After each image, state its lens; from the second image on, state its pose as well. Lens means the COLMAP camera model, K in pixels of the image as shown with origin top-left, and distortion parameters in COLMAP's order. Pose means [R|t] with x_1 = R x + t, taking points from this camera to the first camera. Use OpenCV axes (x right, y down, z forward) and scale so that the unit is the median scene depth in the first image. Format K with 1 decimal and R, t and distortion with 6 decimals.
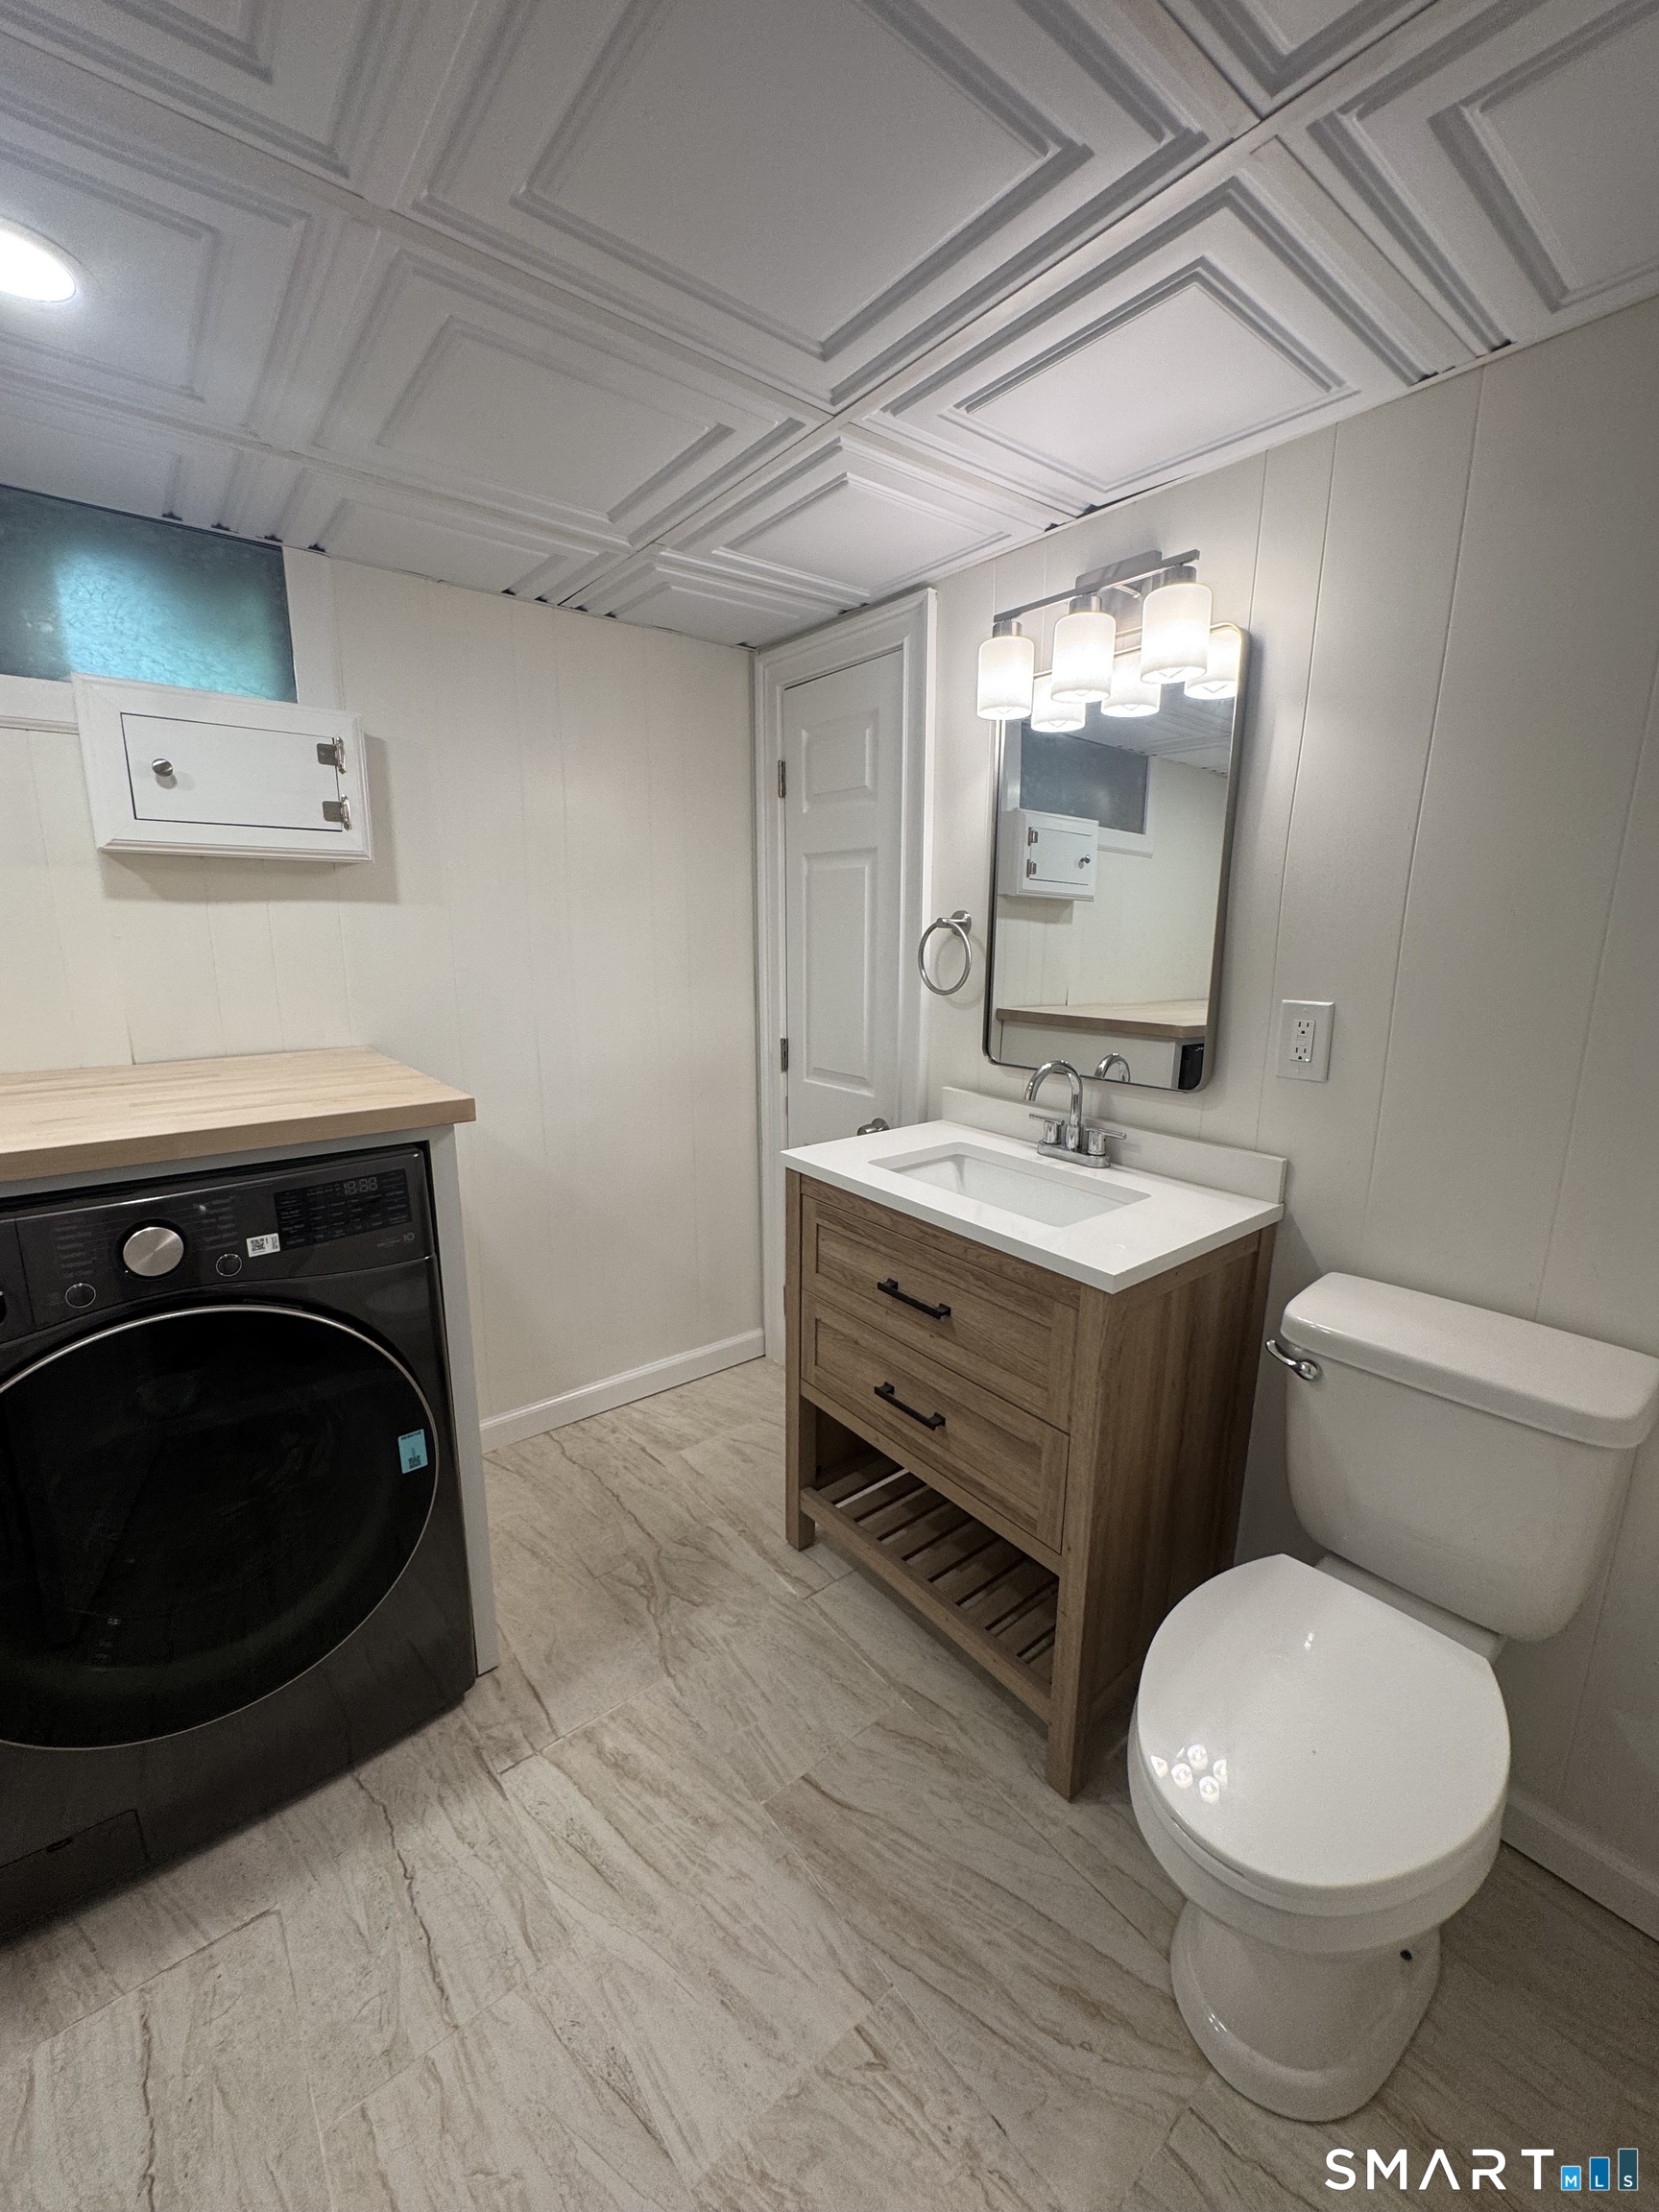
lens RADIAL K [[888.2, 0, 829.9], [0, 888.2, 1105.7], [0, 0, 1]] dist [-0.002555, 0.000289]
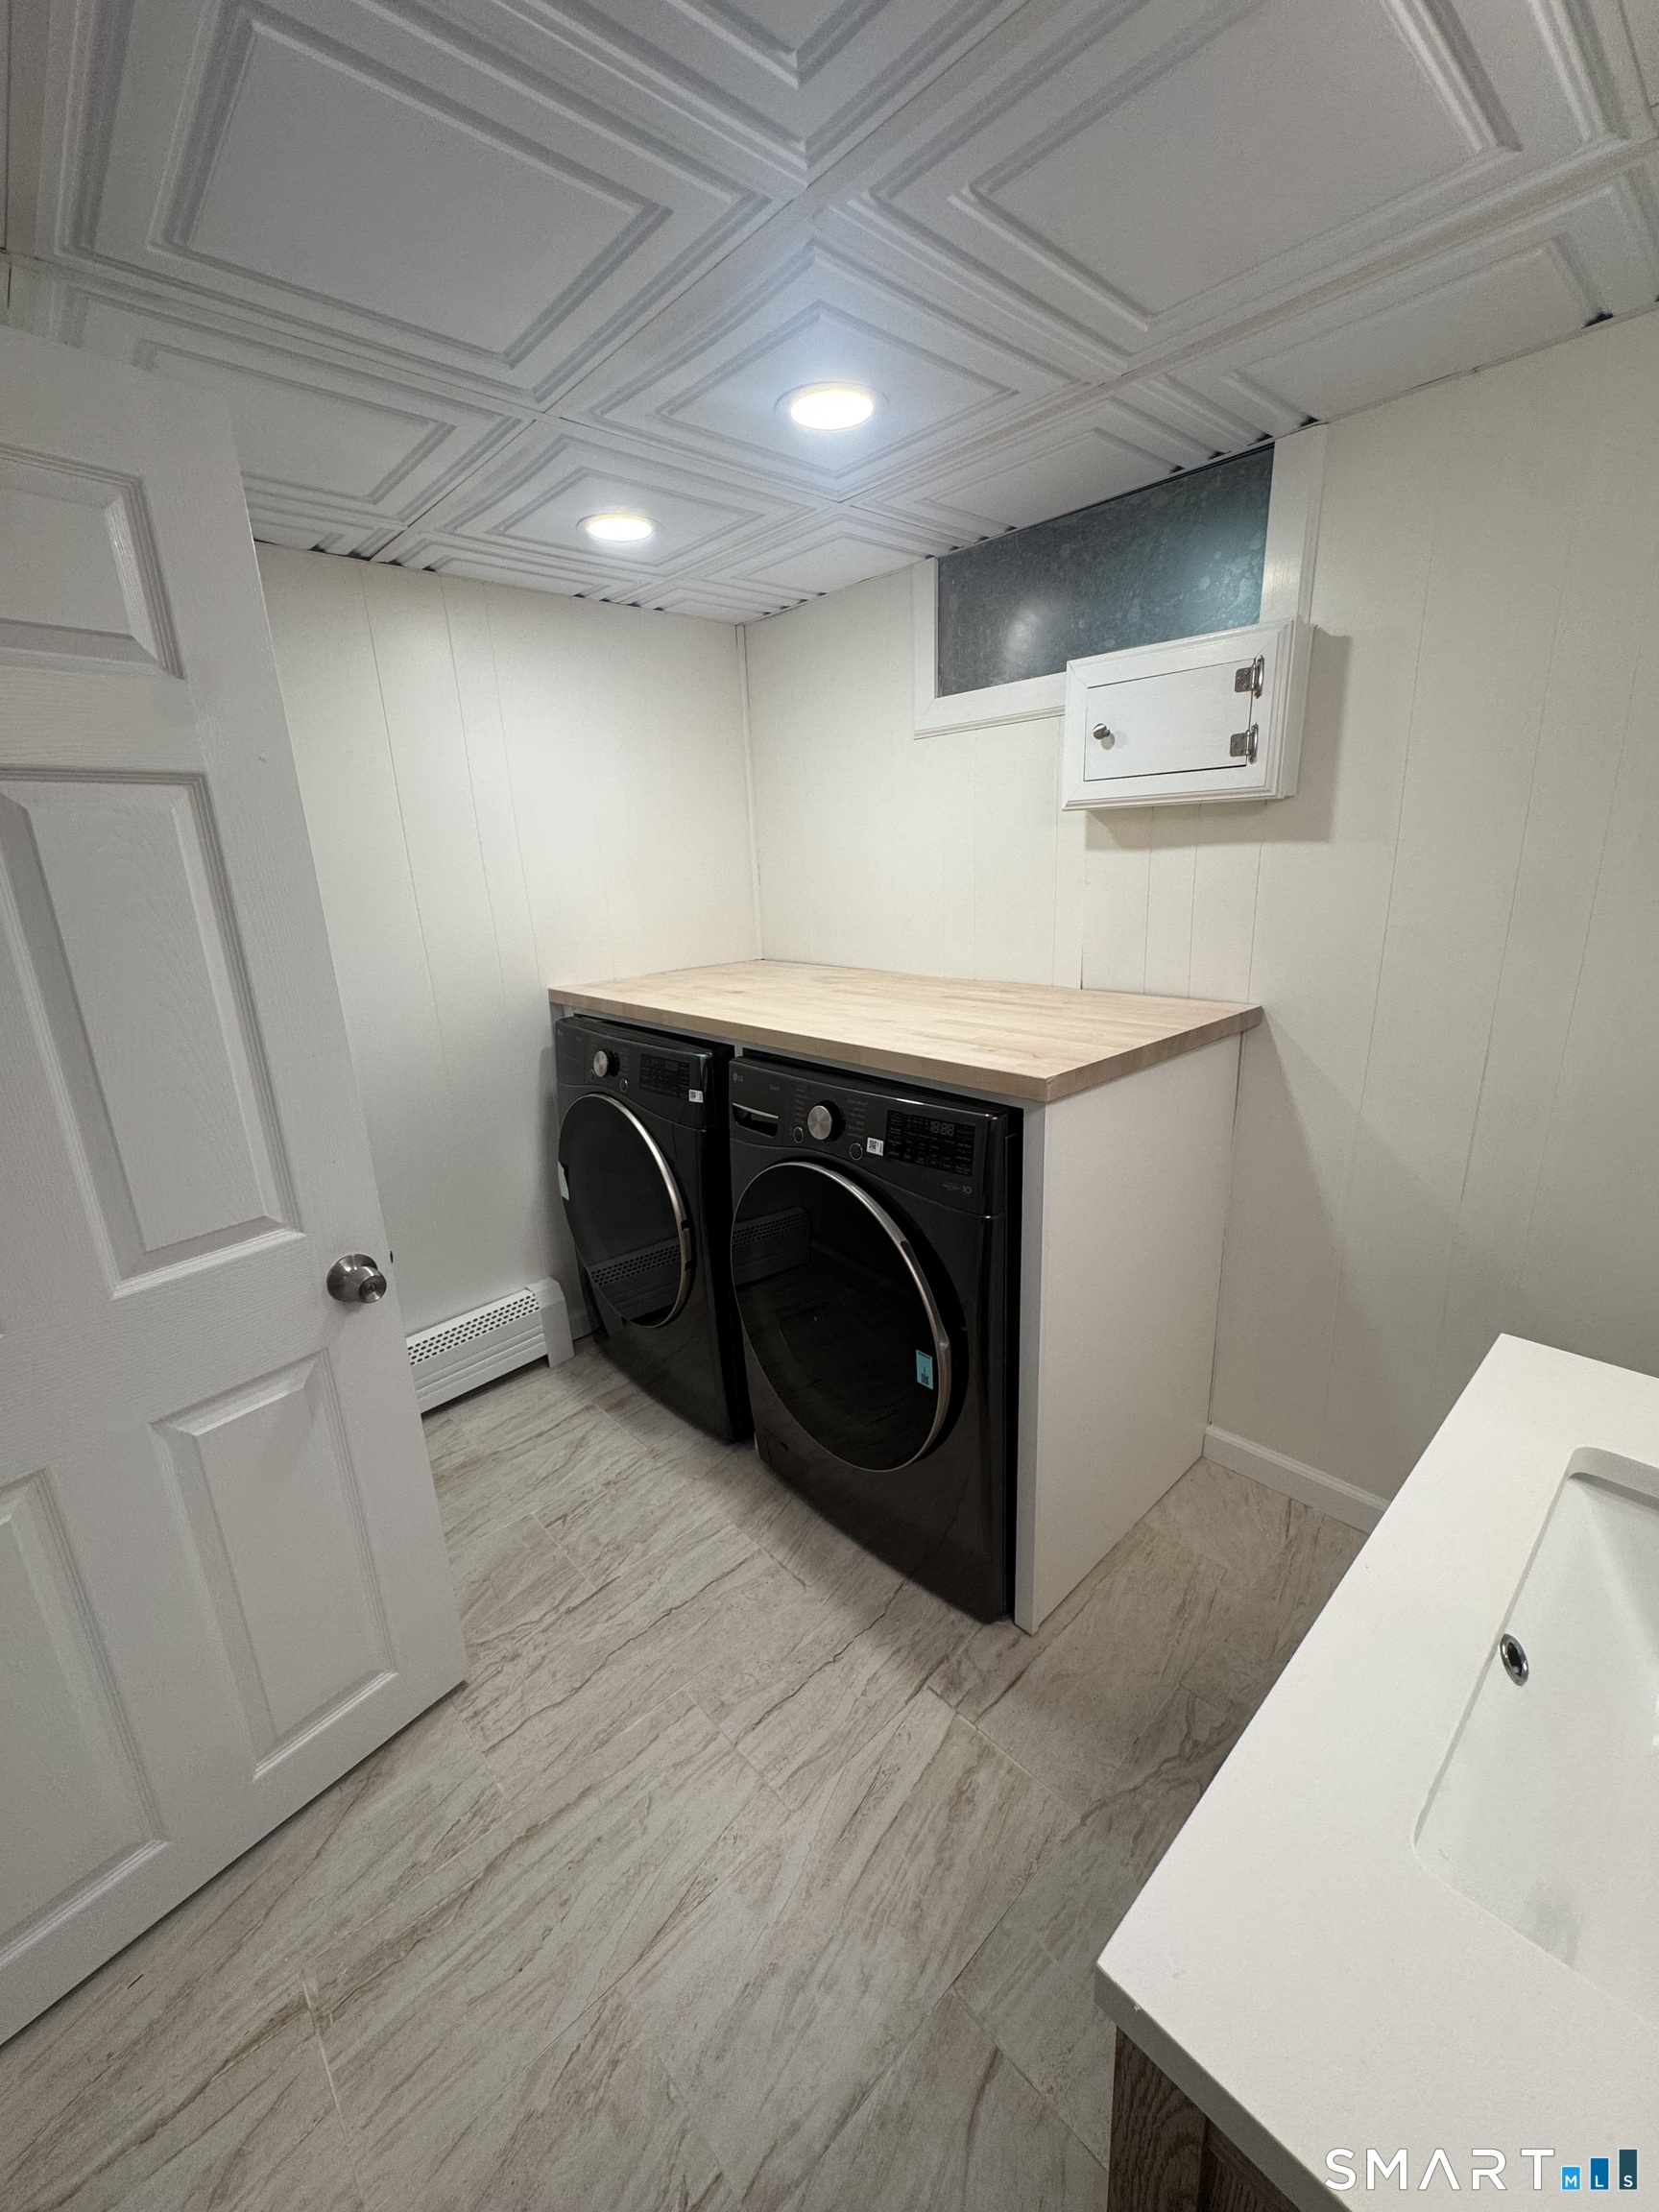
lens RADIAL K [[888.2, 0, 827.4], [0, 888.2, 1102.1], [0, 0, 1]] dist [-0.002555, 0.000289]
pose [[0.067749, 0.266287, -0.961510, 0.469932], [-0.161089, 0.953999, 0.252857, -0.179457], [0.984612, 0.137758, 0.107528, 0.667752]]
